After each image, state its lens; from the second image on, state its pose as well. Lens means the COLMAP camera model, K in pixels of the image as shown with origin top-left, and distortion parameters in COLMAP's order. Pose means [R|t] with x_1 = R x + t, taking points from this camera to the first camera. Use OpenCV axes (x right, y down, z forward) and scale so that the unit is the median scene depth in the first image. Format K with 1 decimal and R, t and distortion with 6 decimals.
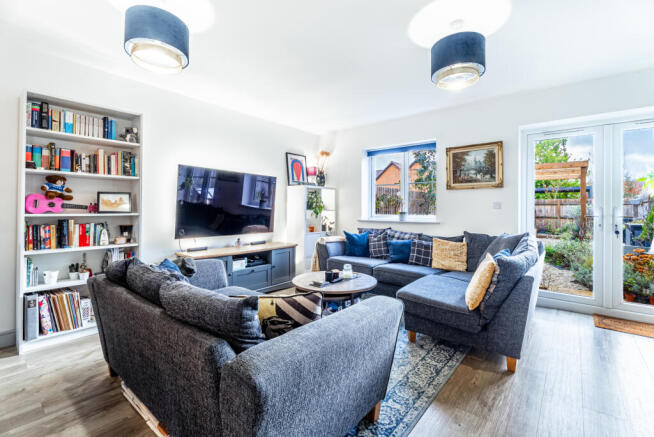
lens RADIAL K [[291.1, 0, 328.5], [0, 291.1, 204.2], [0, 0, 1]] dist [0.000551, 0.000048]
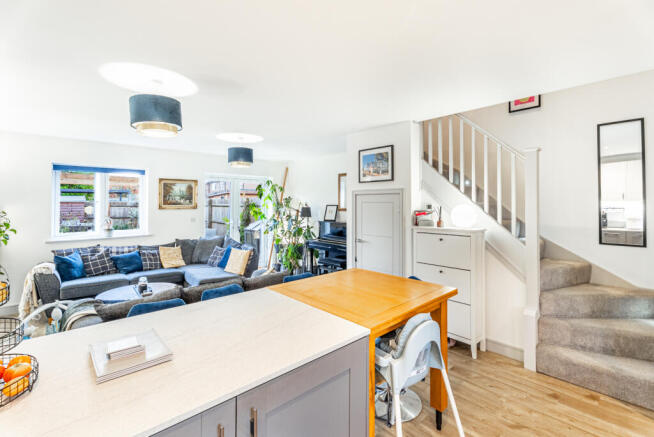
lens RADIAL K [[291.1, 0, 328.5], [0, 291.1, 204.2], [0, 0, 1]] dist [0.000551, 0.000048]
pose [[0.159432, -0.009008, 0.987168, -0.820238], [-0.006677, 0.999926, 0.010203, -0.097077], [-0.987186, -0.008218, 0.159360, 0.020880]]
